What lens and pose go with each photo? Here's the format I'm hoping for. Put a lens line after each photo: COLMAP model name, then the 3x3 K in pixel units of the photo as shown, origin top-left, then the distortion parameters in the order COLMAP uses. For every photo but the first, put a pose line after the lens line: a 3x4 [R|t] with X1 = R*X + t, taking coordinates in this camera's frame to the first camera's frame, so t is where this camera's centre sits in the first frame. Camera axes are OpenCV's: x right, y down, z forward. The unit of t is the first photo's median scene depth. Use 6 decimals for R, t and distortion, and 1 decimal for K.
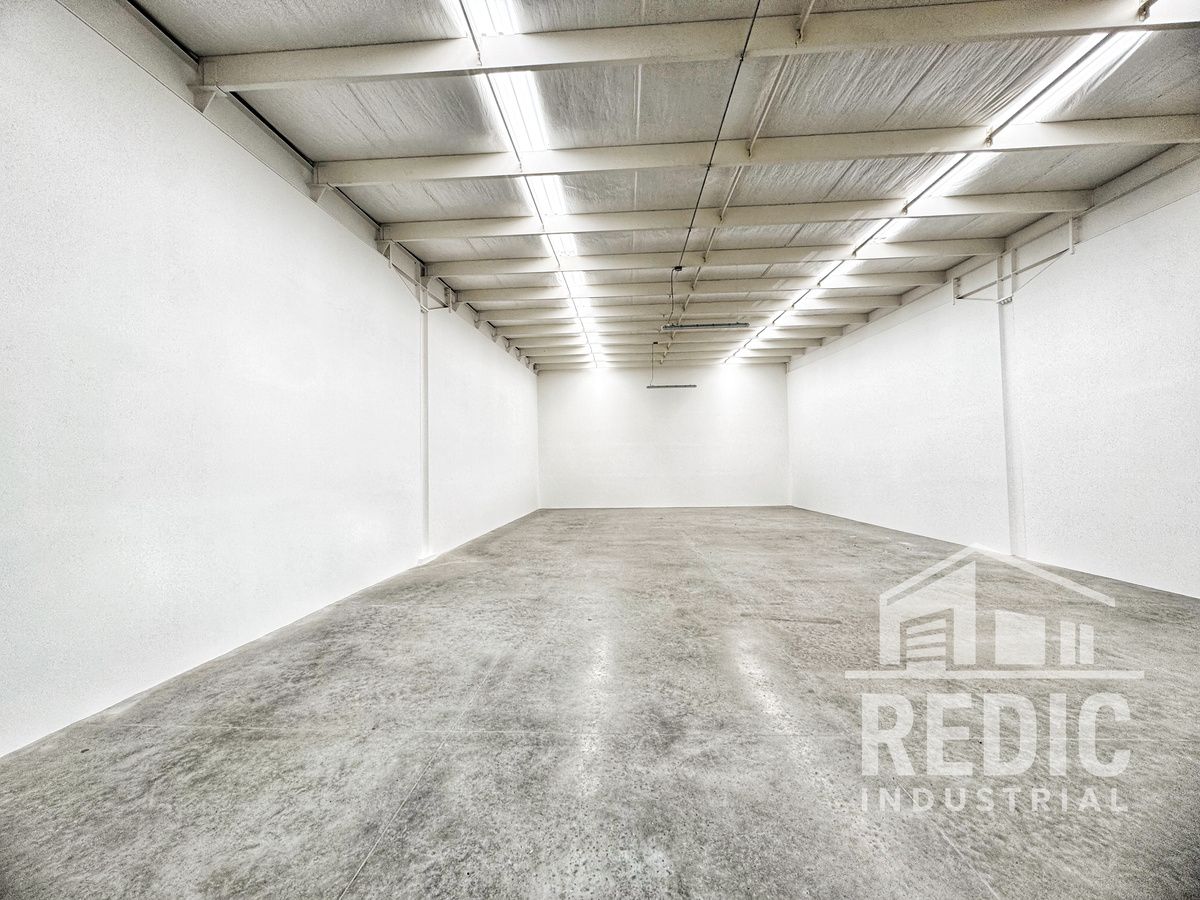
lens RADIAL K [[478.1, 0, 600.0], [0, 478.1, 450.0], [0, 0, 1]] dist [-0.000570, 0.000610]
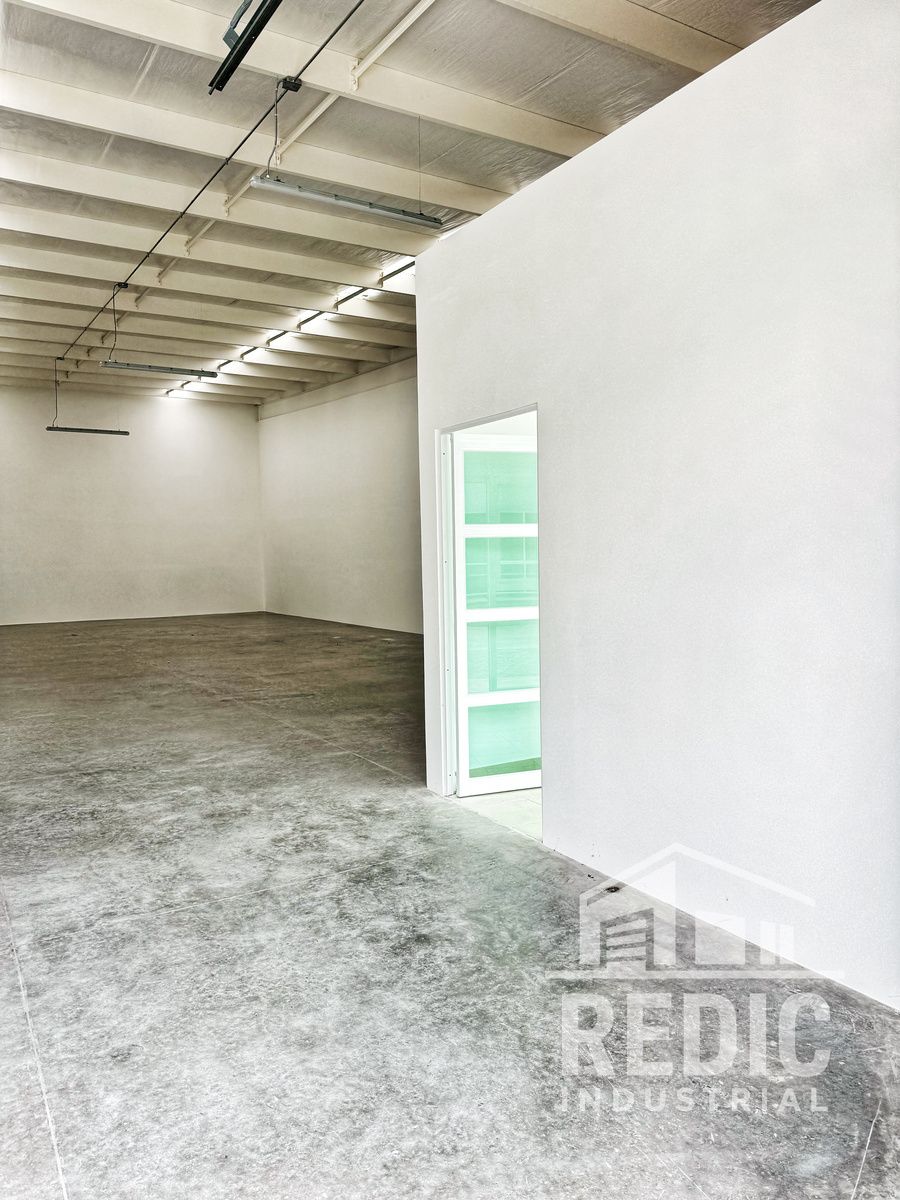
lens RADIAL K [[820.9, 0, 450.0], [0, 820.9, 600.0], [0, 0, 1]] dist [0.056403, -0.001625]
pose [[0.823461, -0.032992, 0.566413, -0.100086], [-0.015314, 0.996652, 0.080316, -0.002617], [-0.567166, -0.074812, 0.820199, -0.236694]]
